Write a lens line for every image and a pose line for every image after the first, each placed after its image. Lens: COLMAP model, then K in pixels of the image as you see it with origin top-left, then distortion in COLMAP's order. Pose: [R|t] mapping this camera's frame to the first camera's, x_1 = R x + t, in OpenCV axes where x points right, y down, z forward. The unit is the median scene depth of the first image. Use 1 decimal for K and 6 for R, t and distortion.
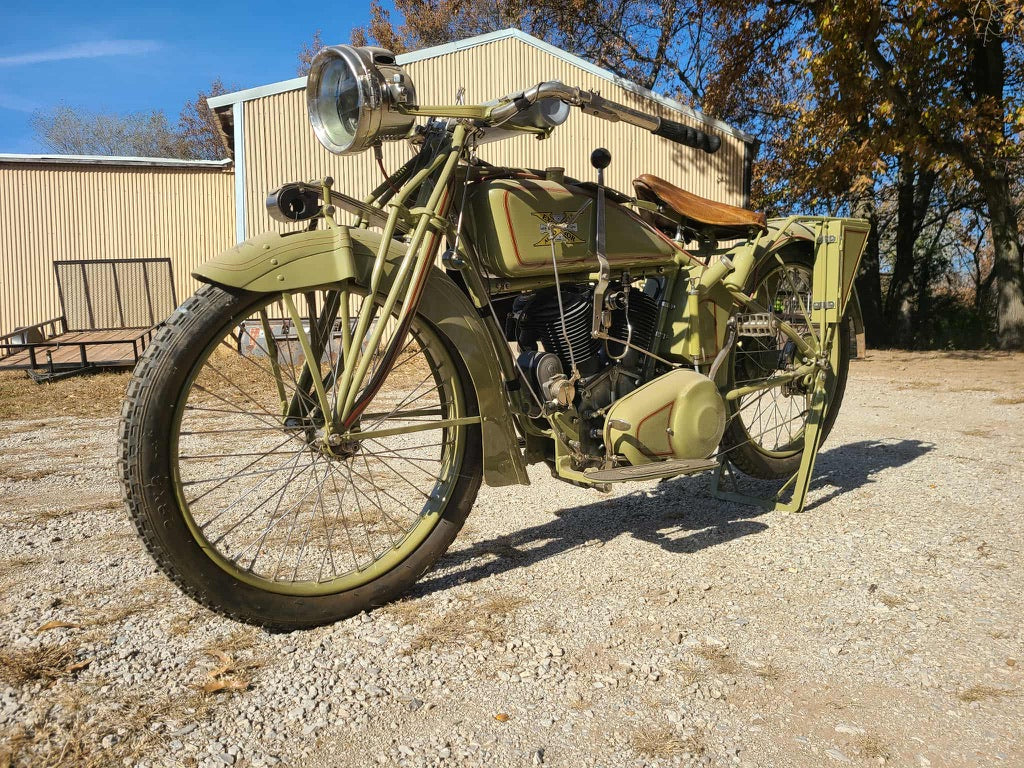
lens RADIAL K [[762.7, 0, 508.7], [0, 762.7, 381.6], [0, 0, 1]] dist [0.029590, -0.000651]
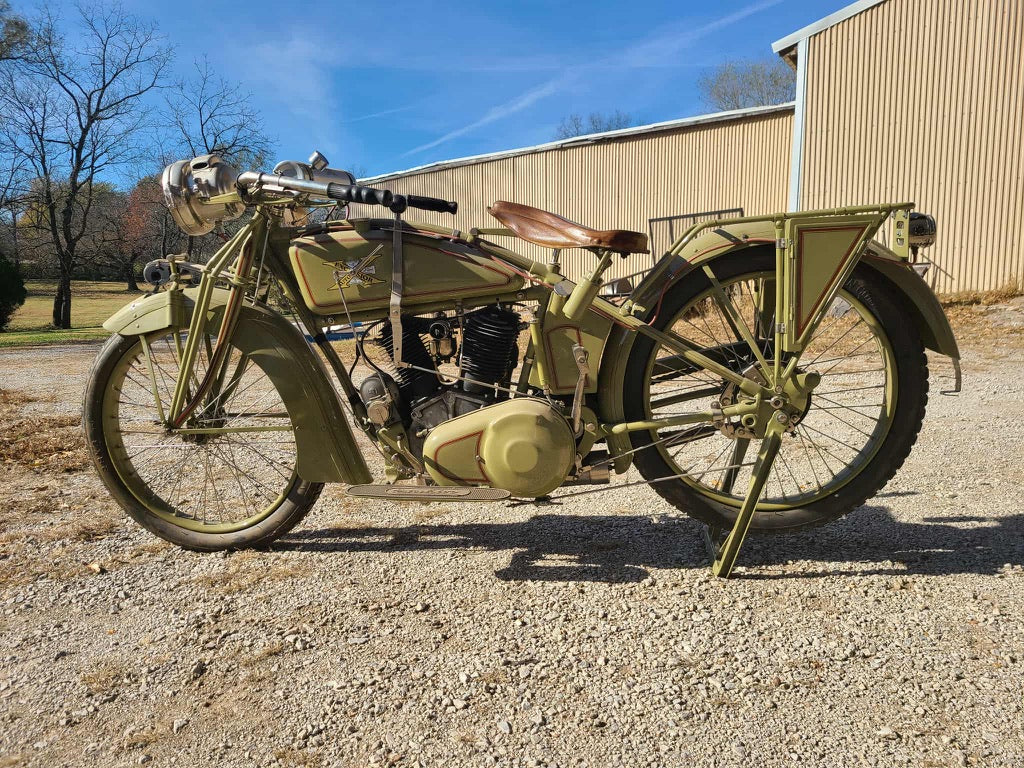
lens RADIAL K [[770.6, 0, 512.0], [0, 770.6, 384.0], [0, 0, 1]] dist [0.037659, -0.012589]
pose [[0.689465, 0.090689, -0.718619, 1.026104], [-0.028976, 0.994790, 0.097741, -0.145075], [0.723739, -0.046567, 0.688501, 0.337288]]
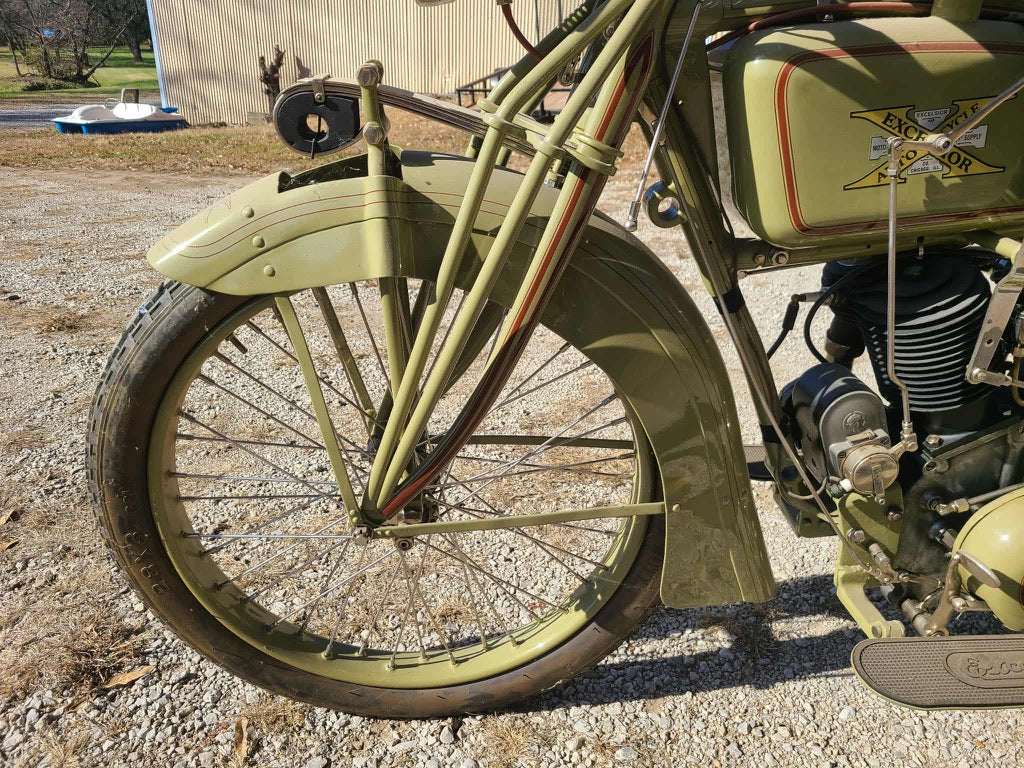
lens RADIAL K [[770.6, 0, 512.0], [0, 770.6, 384.0], [0, 0, 1]] dist [0.037659, -0.012589]
pose [[0.831902, 0.239371, -0.500639, 0.115844], [-0.066117, 0.938509, 0.338864, -0.194745], [0.550969, -0.248801, 0.796575, 0.462283]]
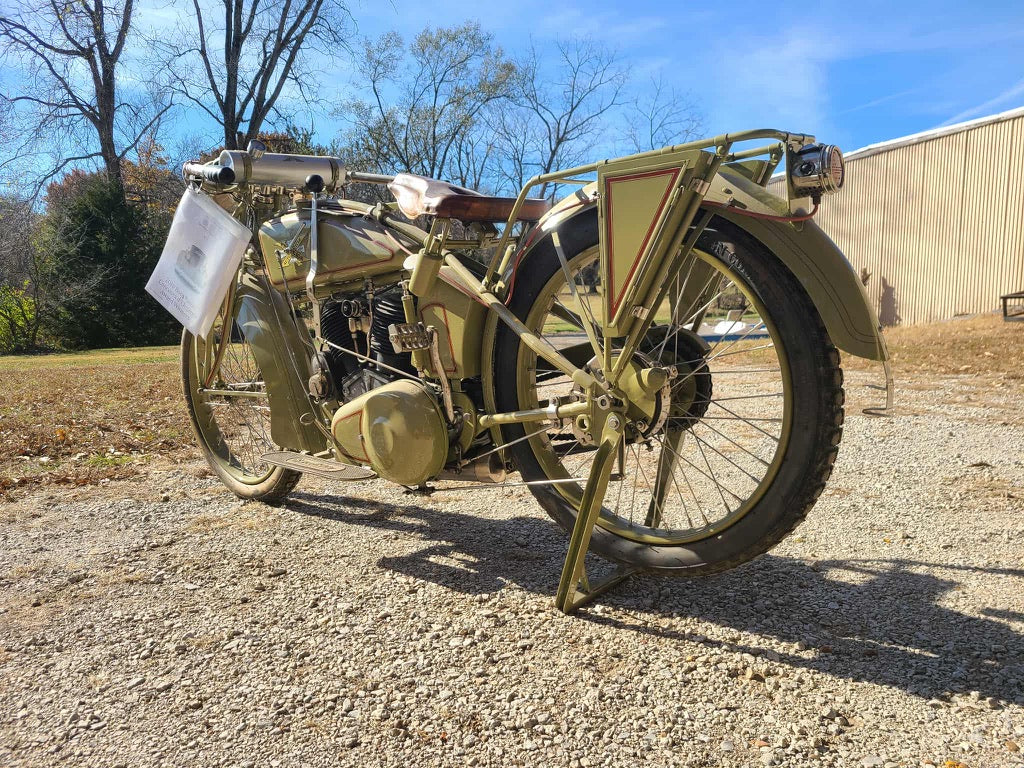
lens RADIAL K [[776.8, 0, 512.4], [0, 776.8, 387.8], [0, 0, 1]] dist [0.041166, -0.016405]
pose [[0.192700, 0.123694, -0.973430, 1.303892], [-0.041001, 0.992172, 0.117959, -0.137498], [0.980401, 0.017181, 0.196263, 1.041284]]
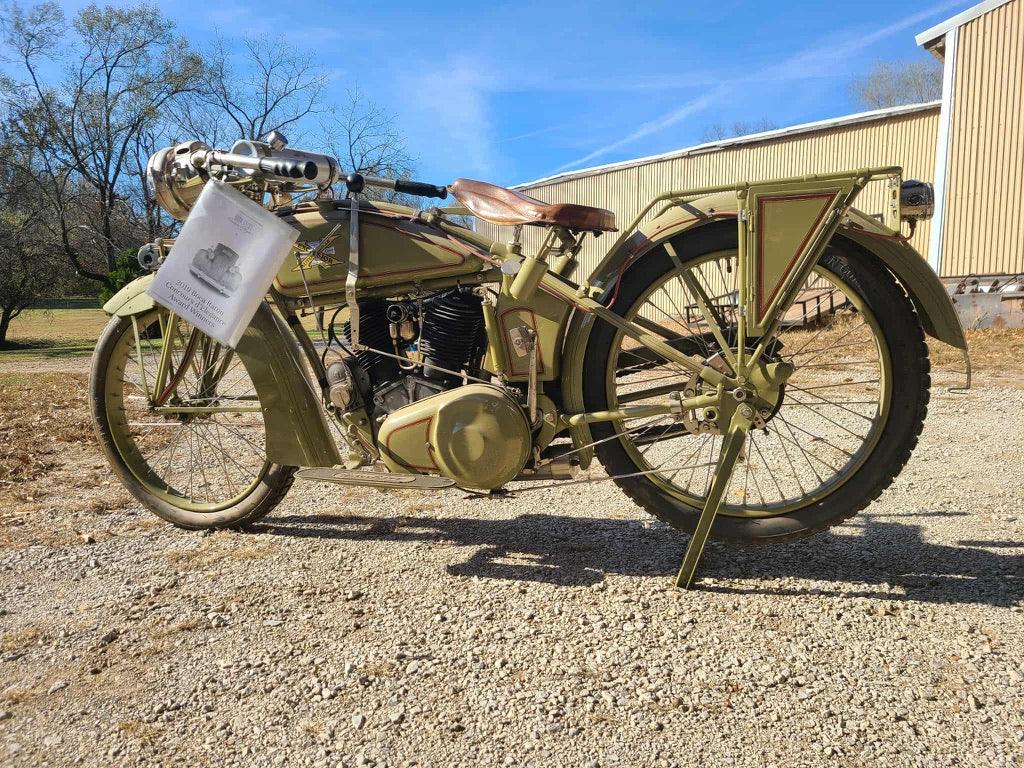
lens RADIAL K [[770.6, 0, 512.0], [0, 770.6, 384.0], [0, 0, 1]] dist [0.037659, -0.012589]
pose [[0.552296, 0.094568, -0.828267, 1.140800], [-0.040830, 0.995421, 0.086427, -0.110796], [0.832648, -0.013915, 0.553628, 0.565366]]
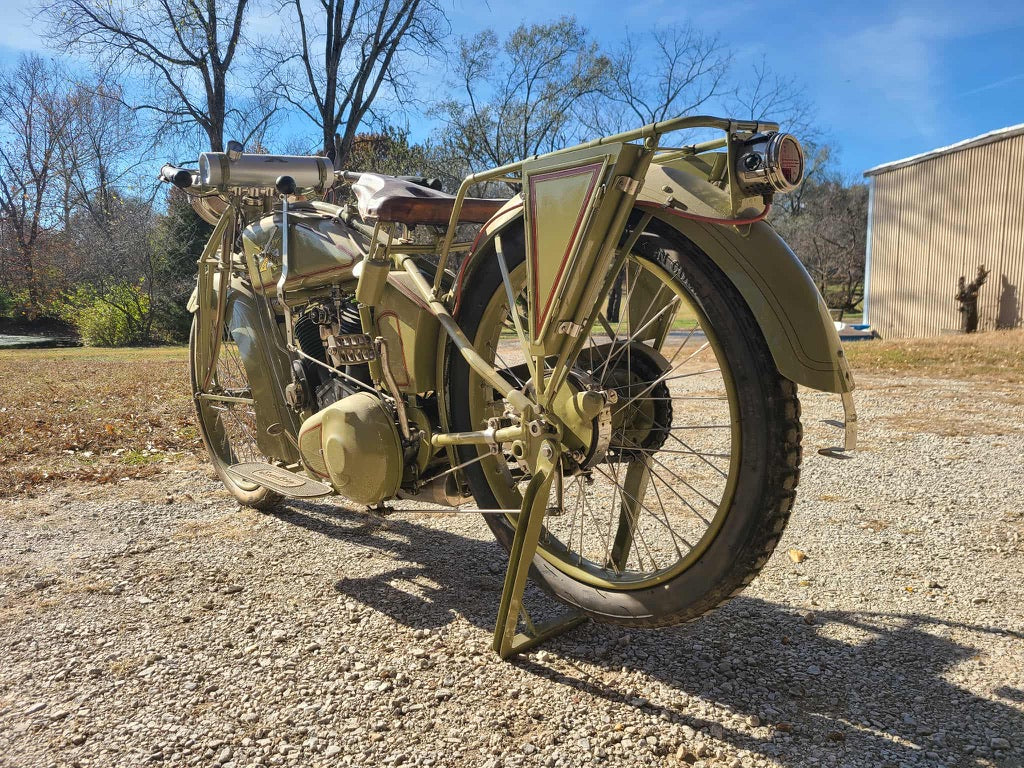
lens RADIAL K [[777.5, 0, 502.1], [0, 777.5, 385.5], [0, 0, 1]] dist [0.045807, -0.025848]
pose [[0.060854, 0.127549, -0.989964, 1.242333], [-0.044970, 0.991145, 0.124937, -0.158847], [0.997133, 0.036916, 0.066051, 1.214566]]
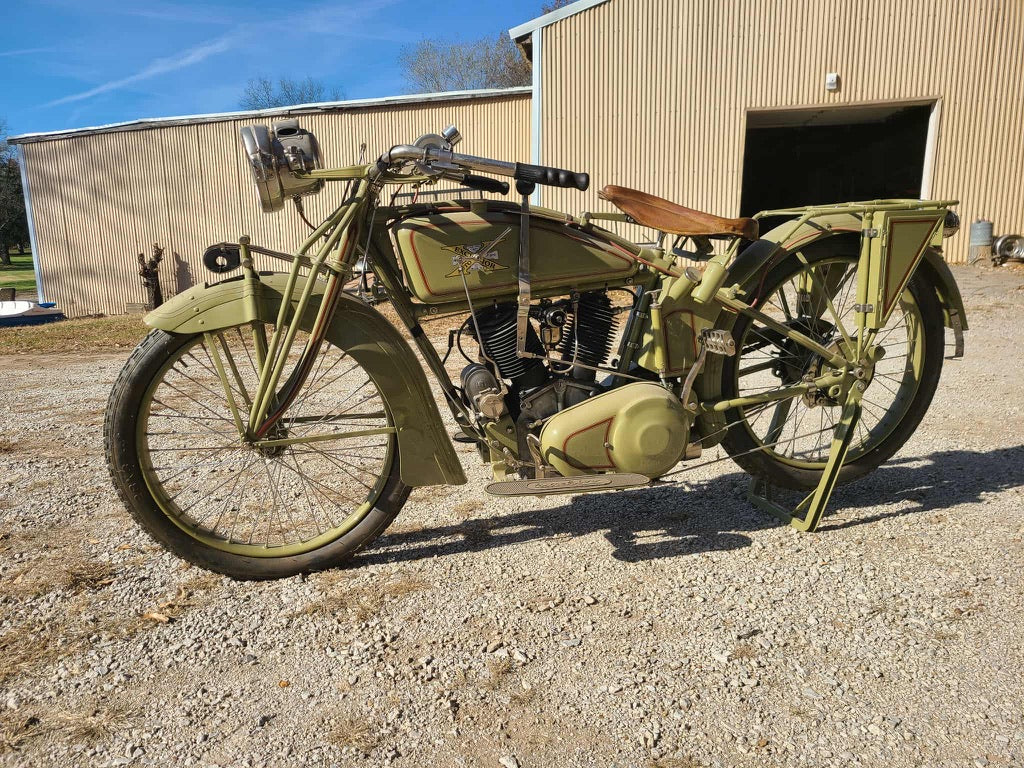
lens RADIAL K [[768.4, 0, 505.7], [0, 768.4, 388.4], [0, 0, 1]] dist [0.030990, -0.002070]
pose [[0.906857, 0.069025, -0.415747, 0.535725], [-0.016970, 0.991677, 0.127629, -0.148244], [0.421096, -0.108686, 0.900481, 0.019405]]
